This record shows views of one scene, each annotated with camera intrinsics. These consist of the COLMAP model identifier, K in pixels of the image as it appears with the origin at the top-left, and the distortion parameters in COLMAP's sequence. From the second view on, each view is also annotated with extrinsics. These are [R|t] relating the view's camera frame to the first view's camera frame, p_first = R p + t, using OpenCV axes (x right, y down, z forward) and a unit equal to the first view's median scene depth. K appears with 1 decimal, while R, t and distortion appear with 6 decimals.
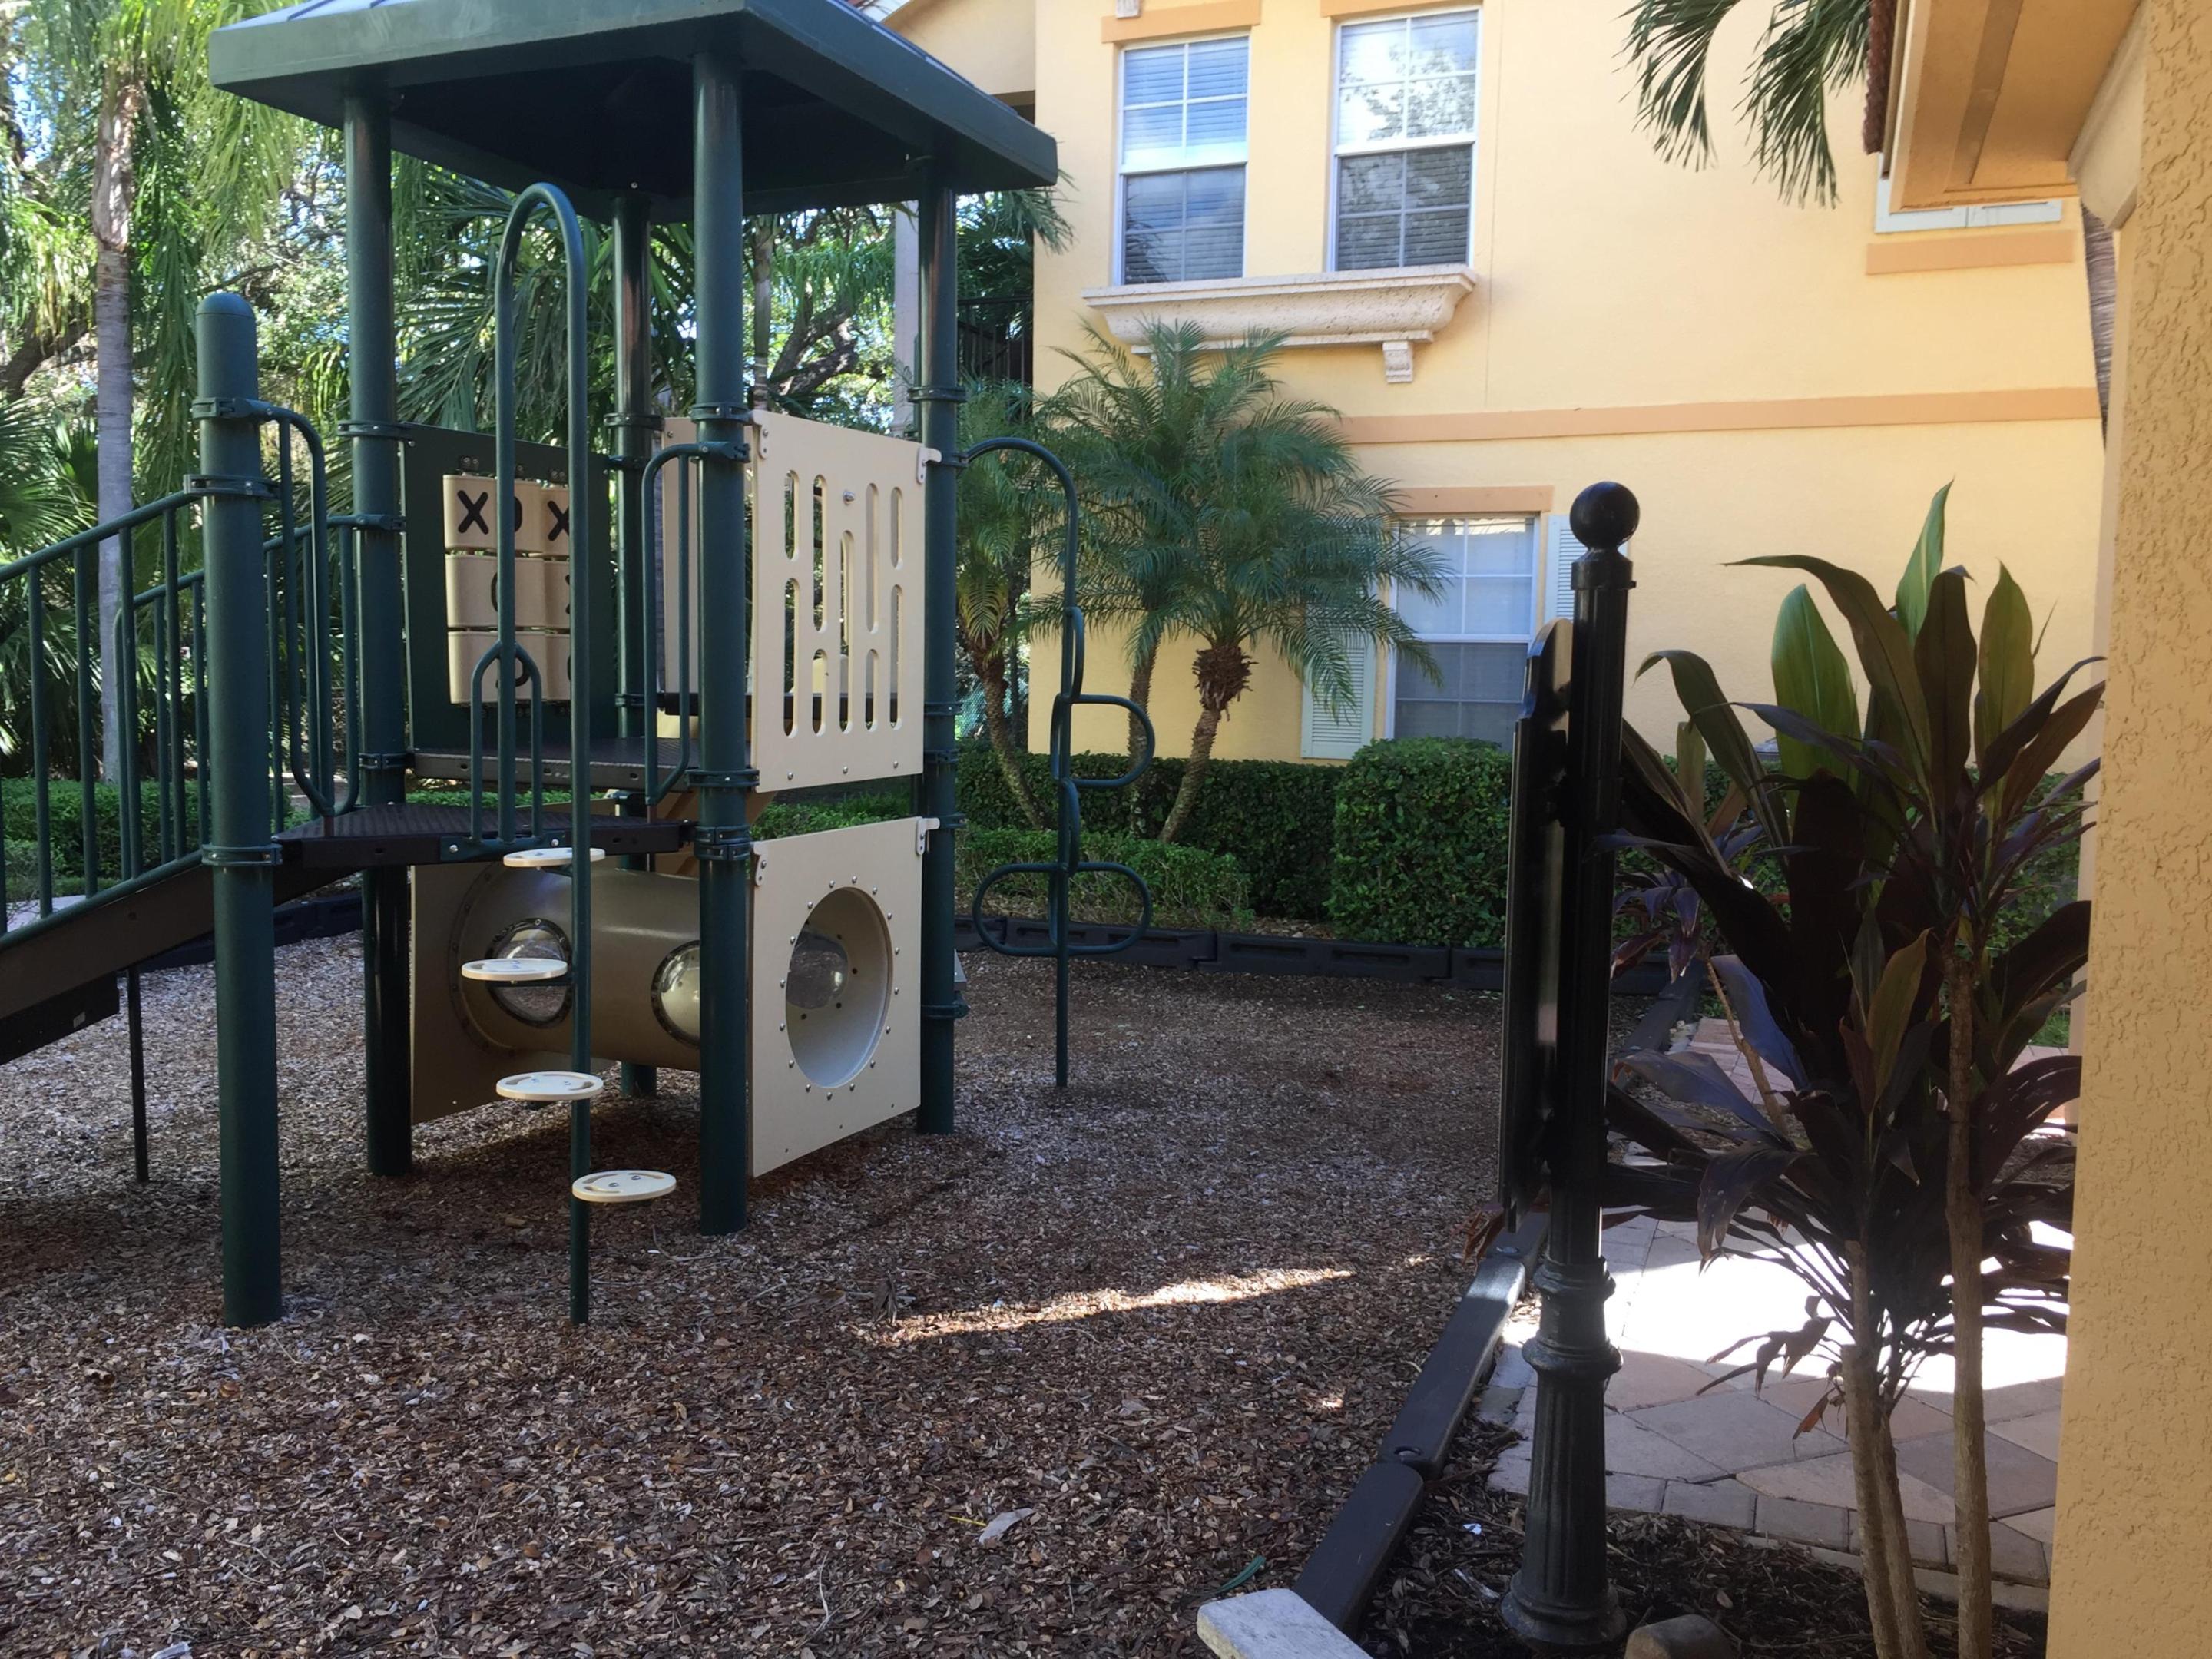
lens RADIAL K [[1785.4, 0, 1034.1], [0, 1785.4, 799.9], [0, 0, 1]] dist [0.080639, -0.111321]
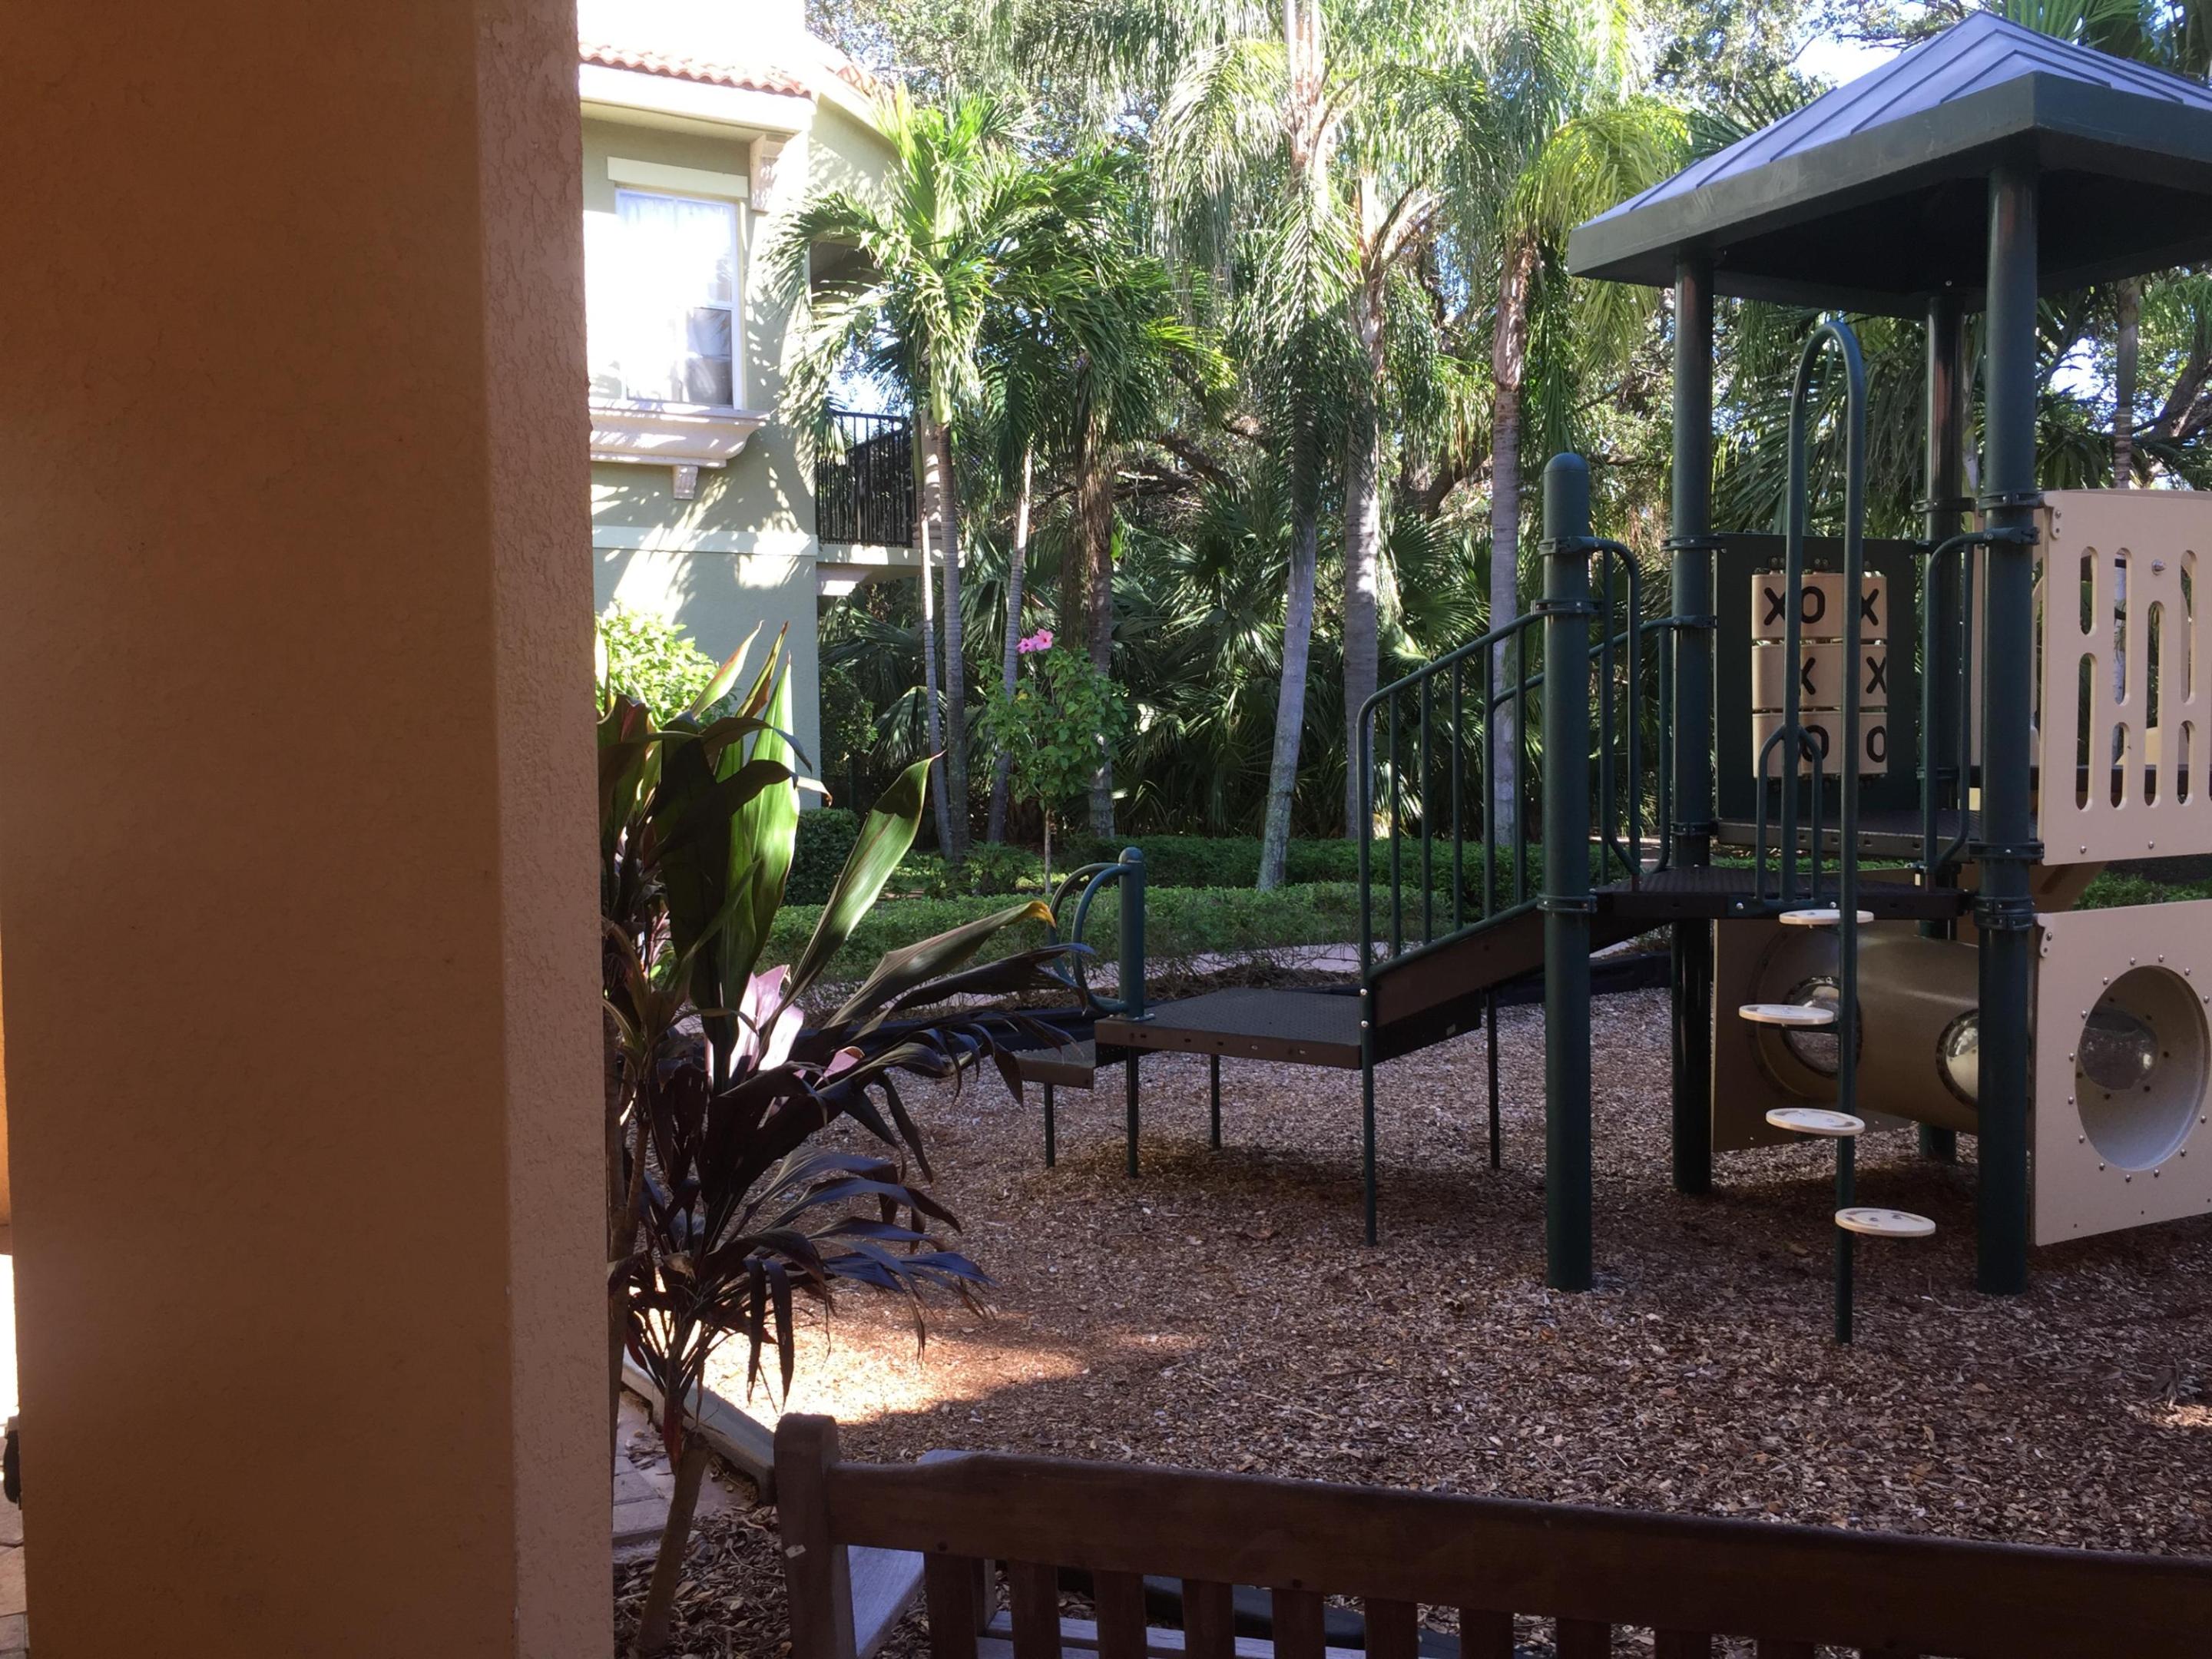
lens RADIAL K [[1906.4, 0, 1106.0], [0, 1906.4, 829.5], [0, 0, 1]] dist [0.071750, -0.118041]
pose [[0.773930, 0.016935, -0.633044, 0.133850], [-0.029853, 0.999507, -0.009758, 0.002249], [0.632567, 0.026450, 0.774054, -0.196606]]
